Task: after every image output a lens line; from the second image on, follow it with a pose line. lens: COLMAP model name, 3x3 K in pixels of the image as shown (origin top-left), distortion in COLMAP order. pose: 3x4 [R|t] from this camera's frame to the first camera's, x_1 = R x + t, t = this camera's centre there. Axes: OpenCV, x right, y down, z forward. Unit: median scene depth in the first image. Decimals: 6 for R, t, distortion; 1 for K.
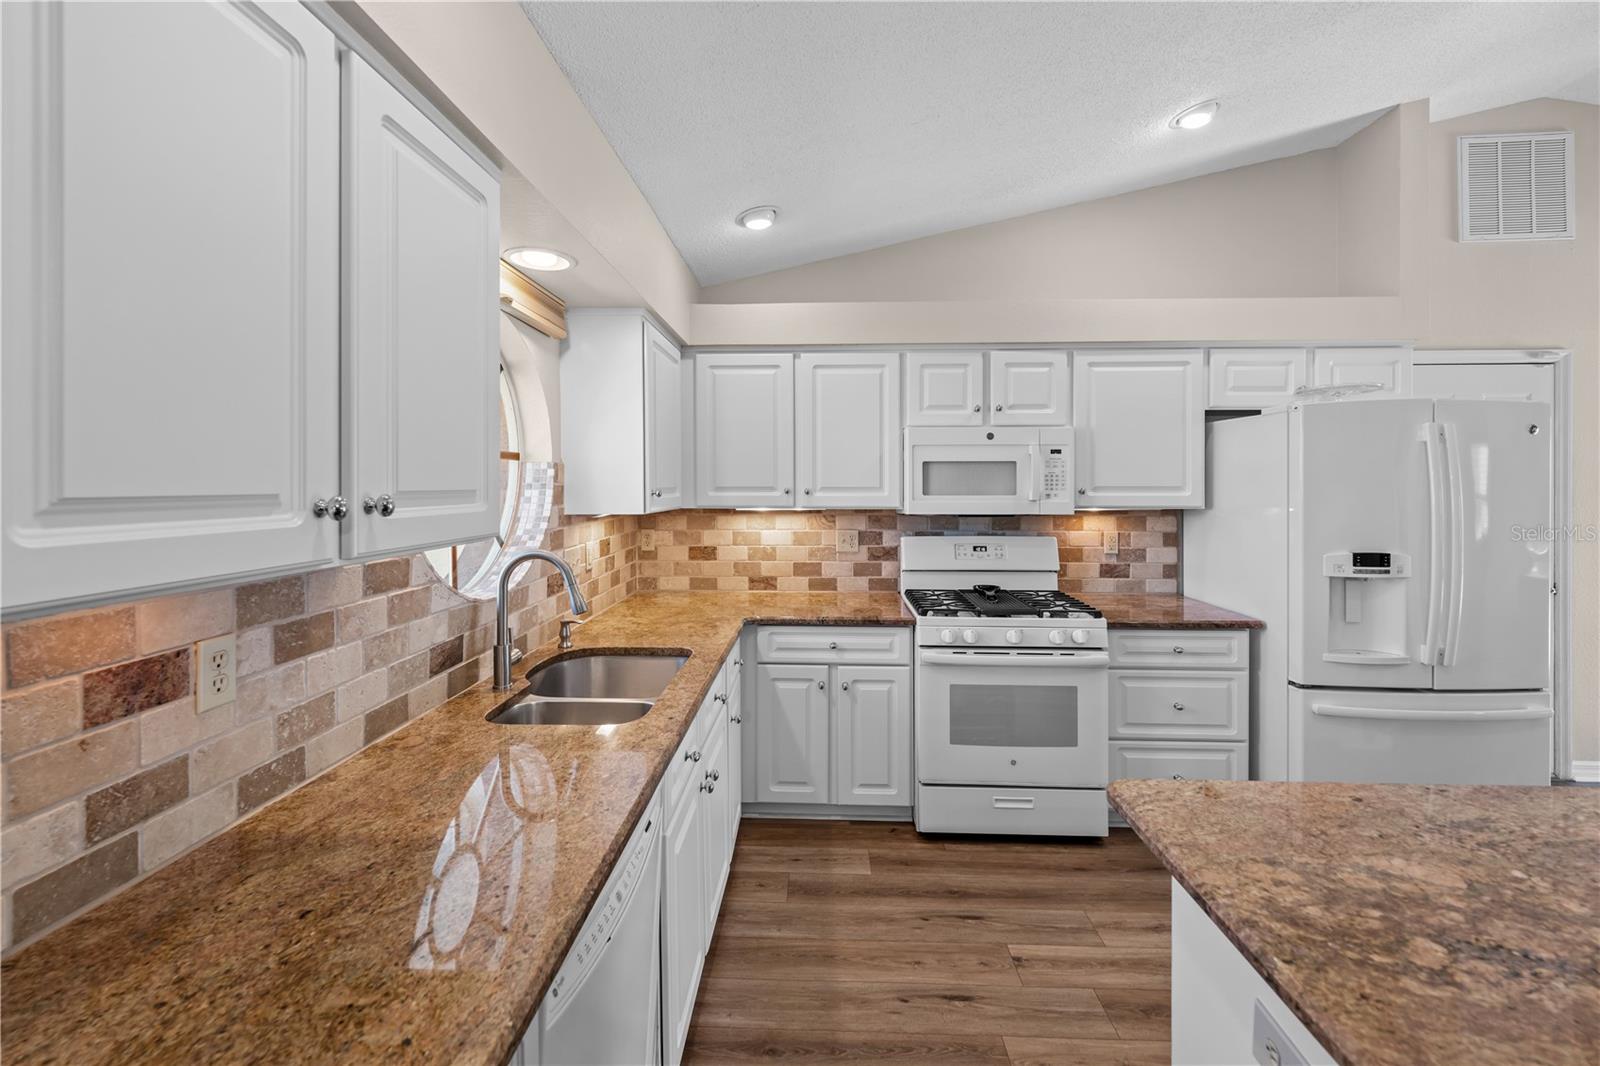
lens RADIAL K [[659.4, 0, 793.3], [0, 659.4, 487.8], [0, 0, 1]] dist [0.004329, -0.001910]
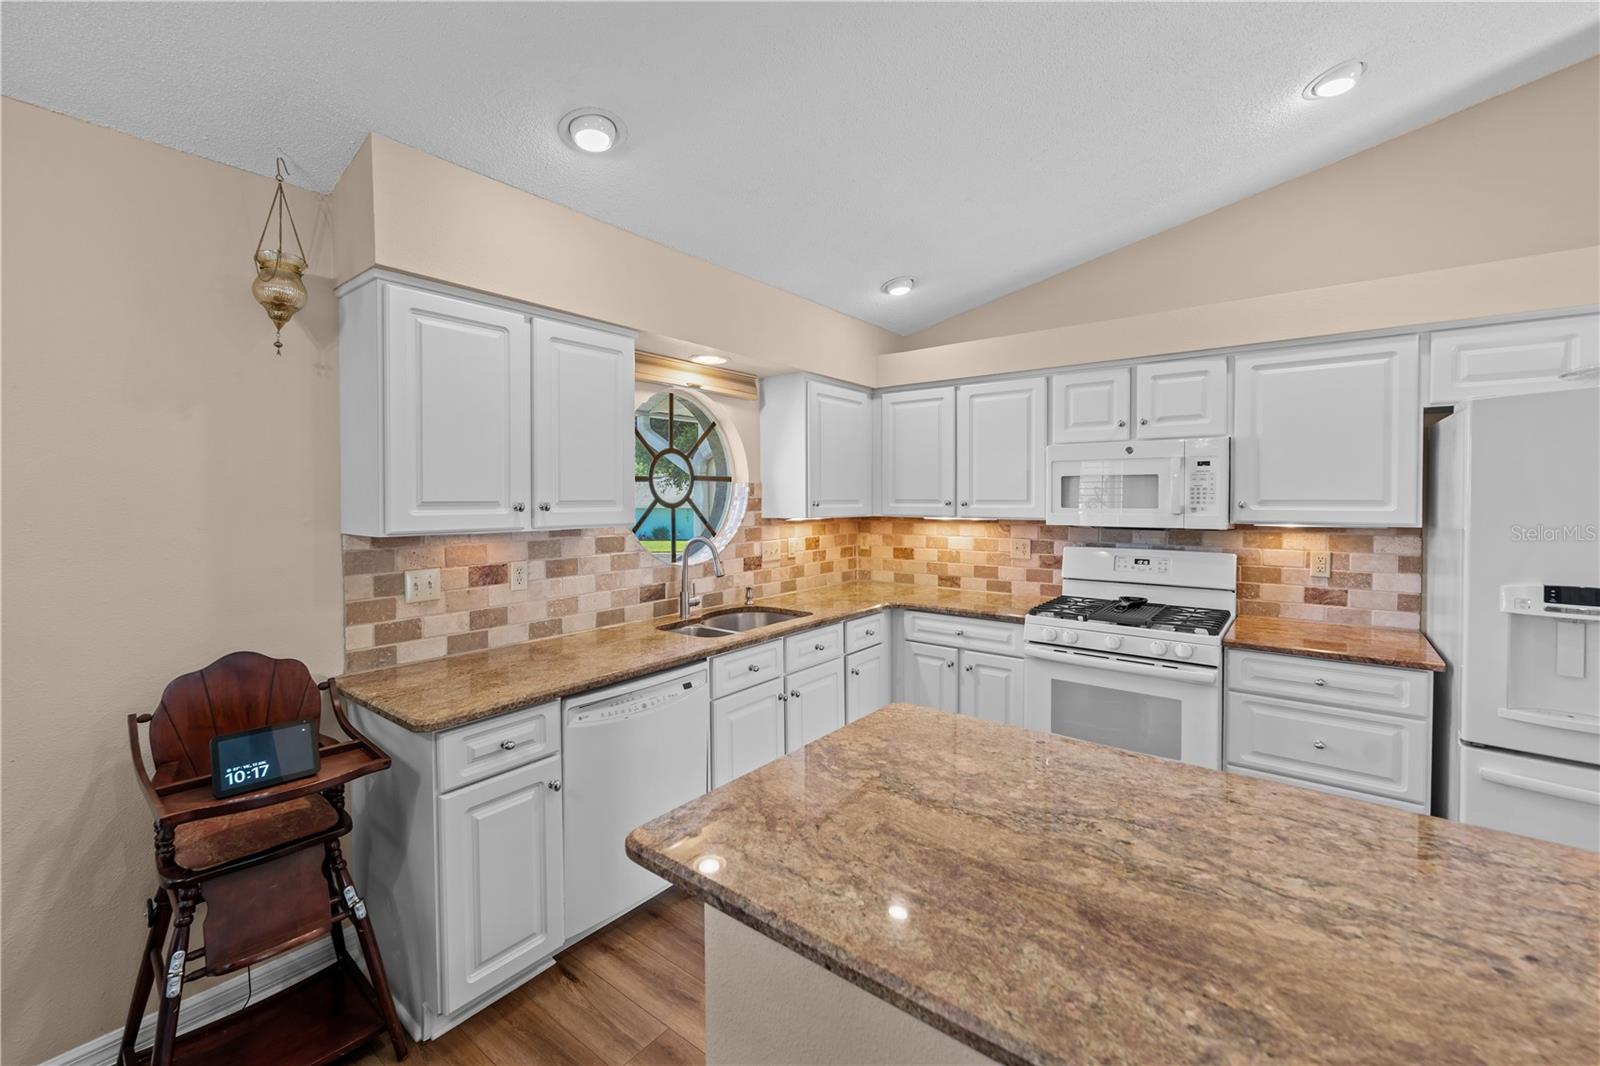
lens RADIAL K [[659.4, 0, 793.0], [0, 659.4, 507.6], [0, 0, 1]] dist [0.004329, -0.001910]
pose [[0.813227, 0.010619, -0.581850, 0.526514], [-0.003444, 0.999904, 0.013437, -0.001806], [0.581937, -0.008923, 0.813185, -0.146391]]
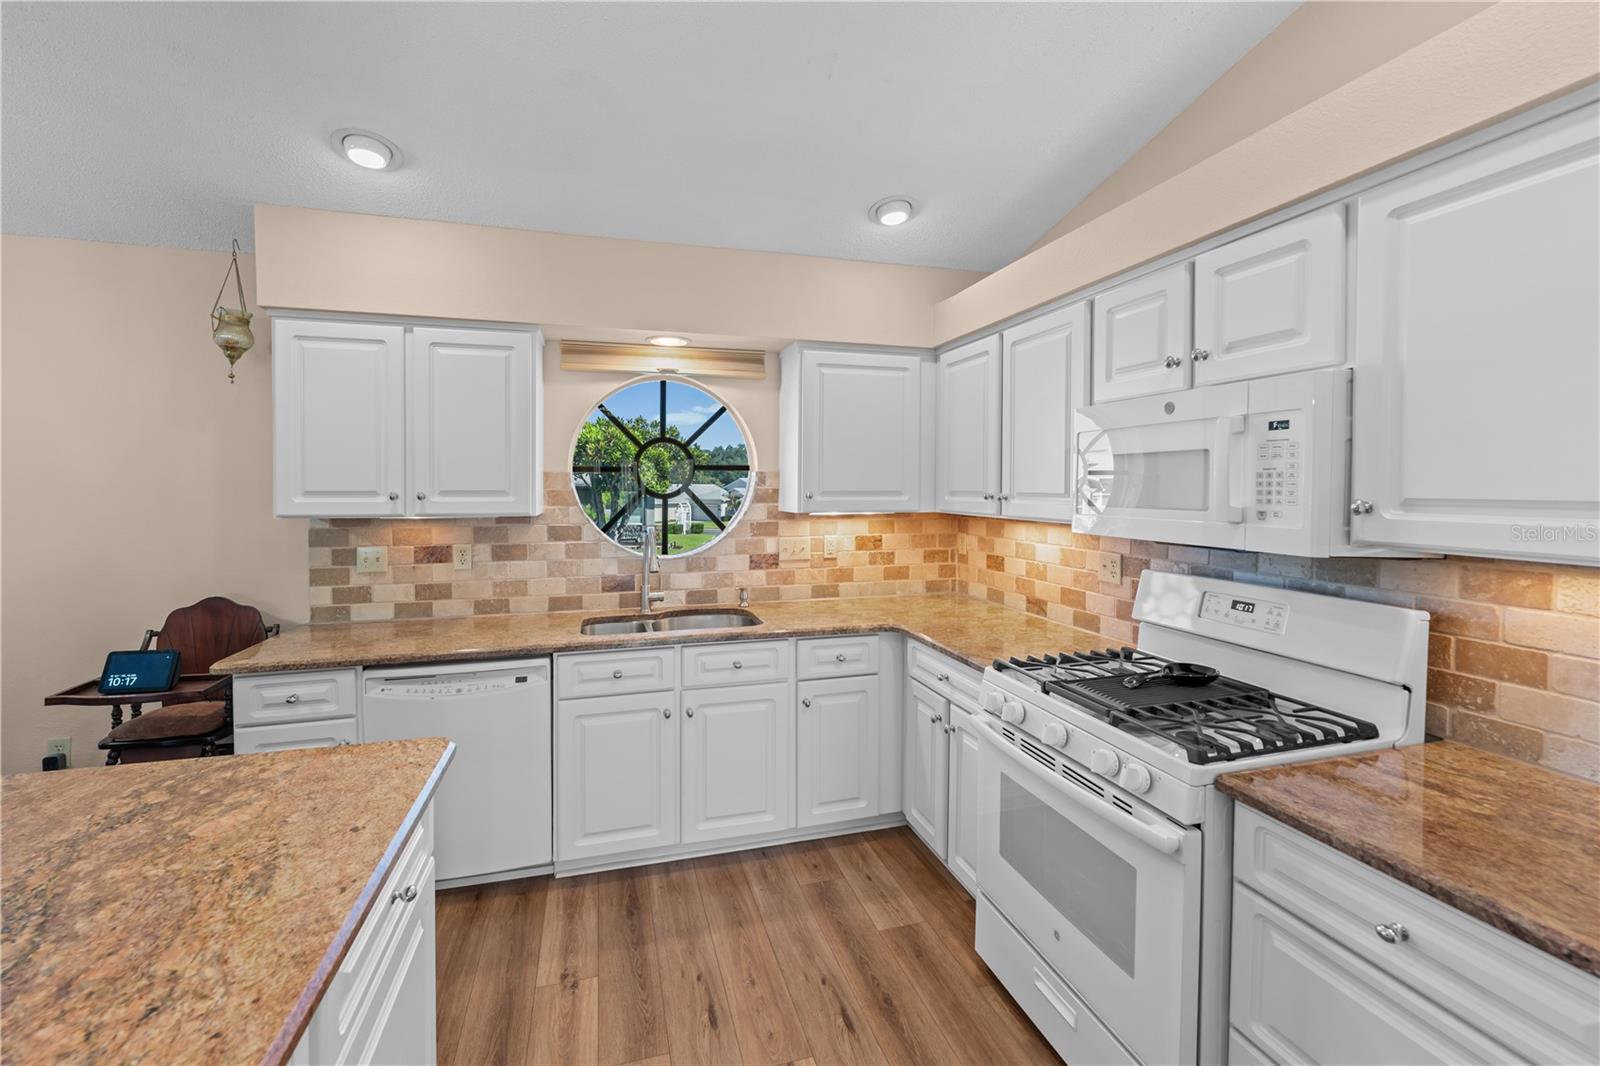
lens RADIAL K [[659.4, 0, 784.5], [0, 659.4, 498.7], [0, 0, 1]] dist [0.004329, -0.001910]
pose [[0.312741, 0.020415, -0.949619, 0.835632], [-0.006384, 0.999792, 0.019391, -0.008412], [0.949817, -0.000002, 0.312806, 0.557419]]
